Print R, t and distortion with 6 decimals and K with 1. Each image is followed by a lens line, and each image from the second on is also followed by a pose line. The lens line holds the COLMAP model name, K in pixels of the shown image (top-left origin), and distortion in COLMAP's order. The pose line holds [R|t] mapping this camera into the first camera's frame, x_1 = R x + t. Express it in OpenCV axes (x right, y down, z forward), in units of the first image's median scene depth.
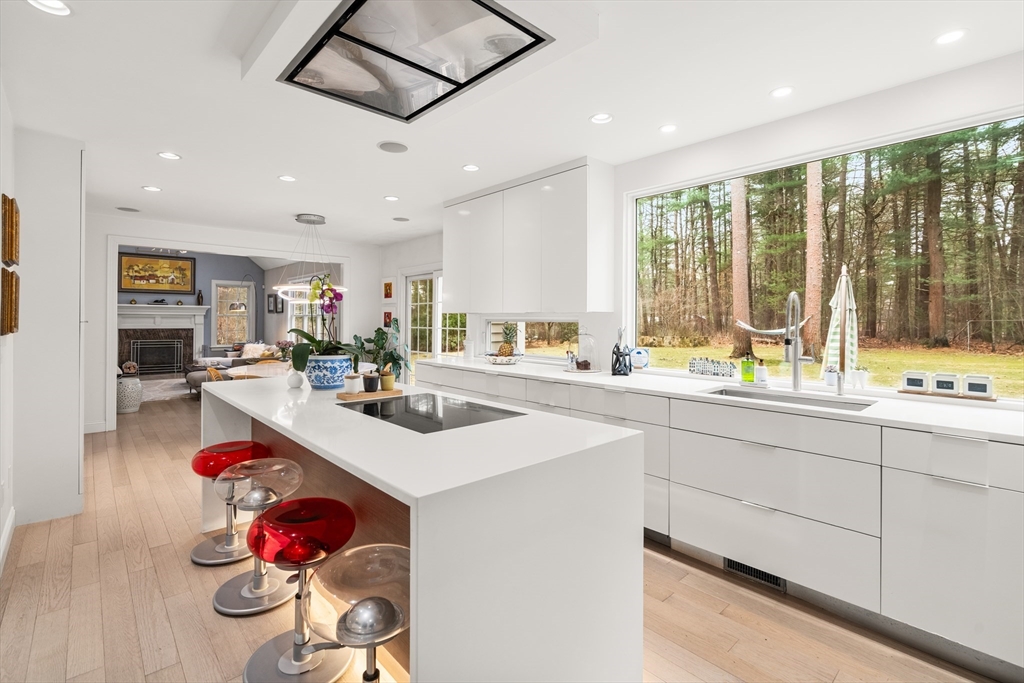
lens RADIAL K [[465.9, 0, 509.7], [0, 465.9, 317.1], [0, 0, 1]] dist [-0.011480, 0.003090]
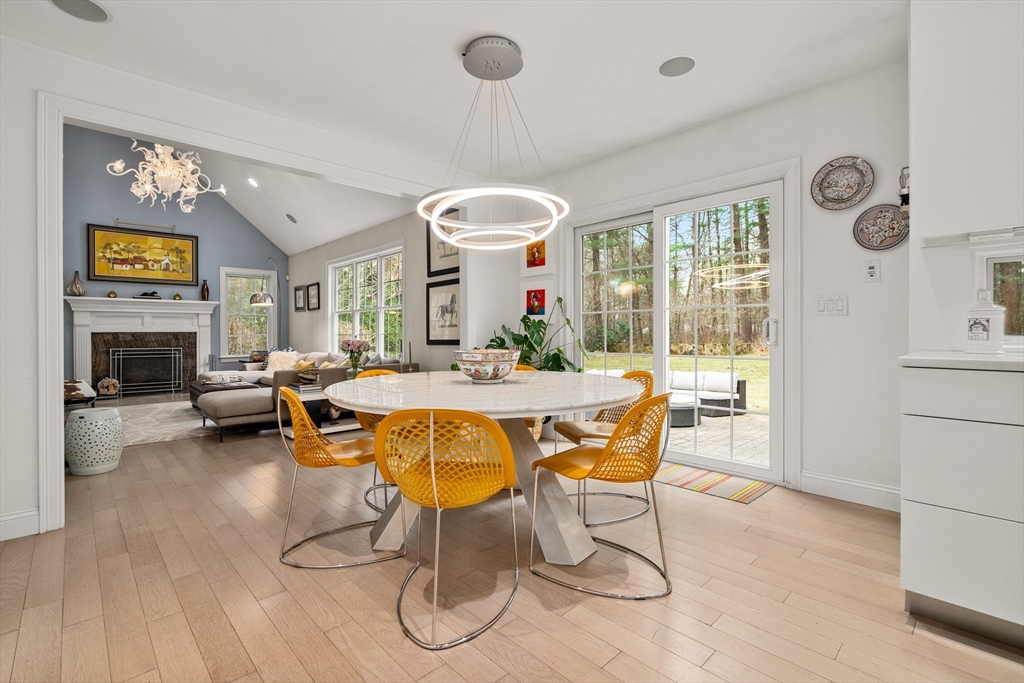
lens RADIAL K [[465.9, 0, 511.3], [0, 465.9, 332.1], [0, 0, 1]] dist [-0.011480, 0.003090]
pose [[0.999721, -0.011760, 0.020473, -0.205170], [0.011652, 0.999918, 0.005385, 0.027148], [-0.020535, -0.005145, 0.999776, 0.263516]]
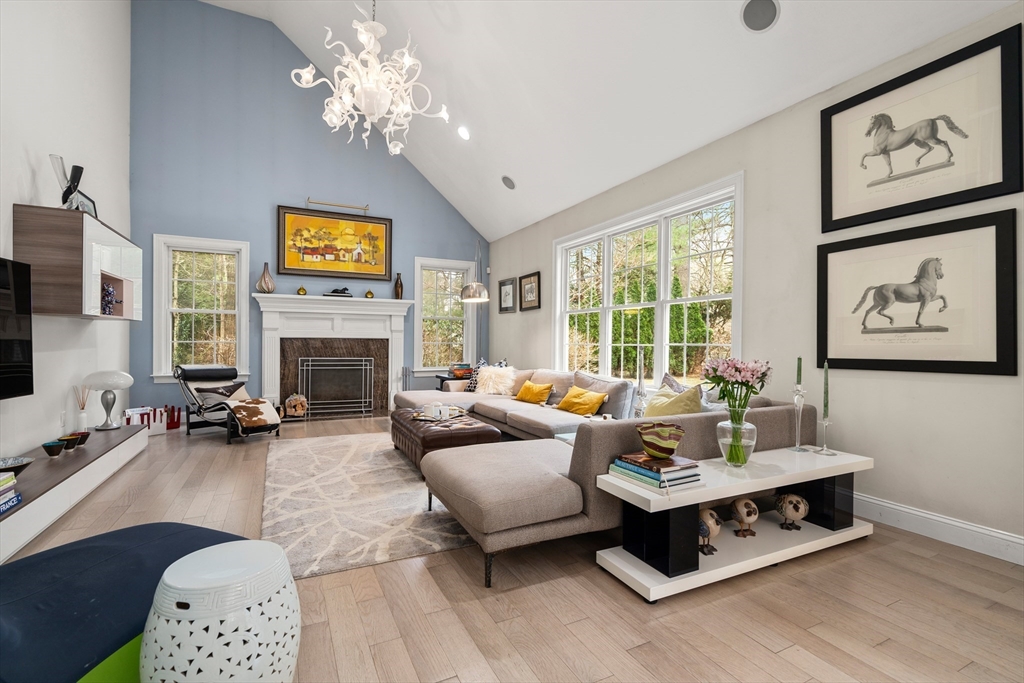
lens RADIAL K [[465.9, 0, 503.5], [0, 465.9, 339.7], [0, 0, 1]] dist [-0.011480, 0.003090]
pose [[0.957382, -0.001038, -0.288822, -0.385208], [0.000864, 0.999999, -0.000727, 0.027324], [0.288823, 0.000447, 0.957383, 0.492838]]
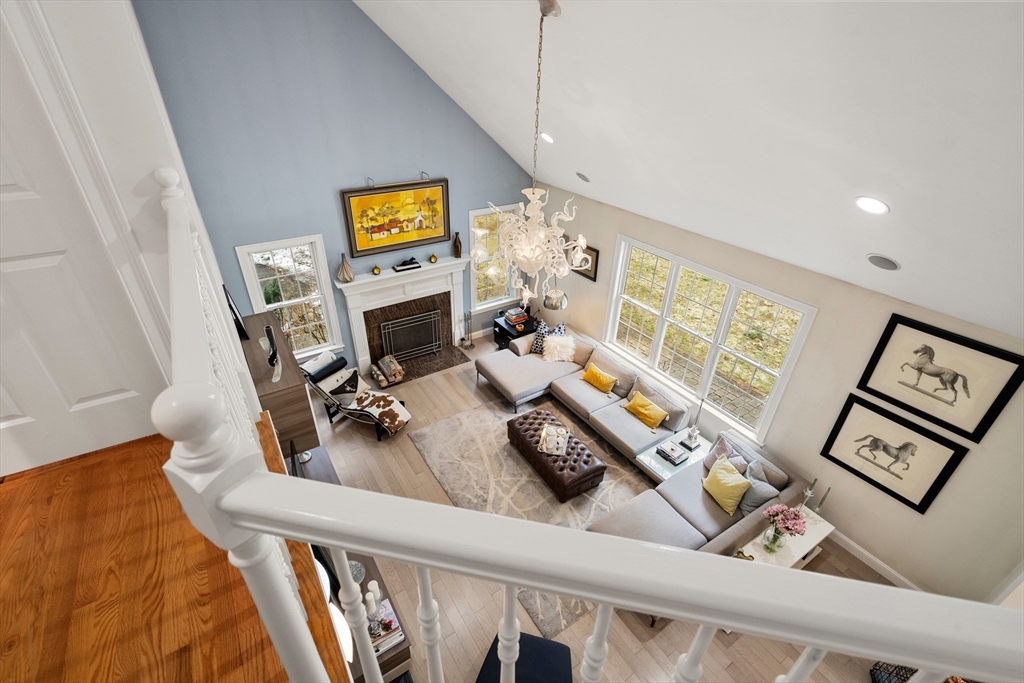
lens RADIAL K [[465.9, 0, 504.6], [0, 465.9, 344.8], [0, 0, 1]] dist [-0.011480, 0.003090]
pose [[0.983778, 0.098845, -0.149699, -0.520360], [-0.006988, 0.854981, 0.518612, -0.259561], [0.179252, -0.509153, 0.841803, 0.439843]]
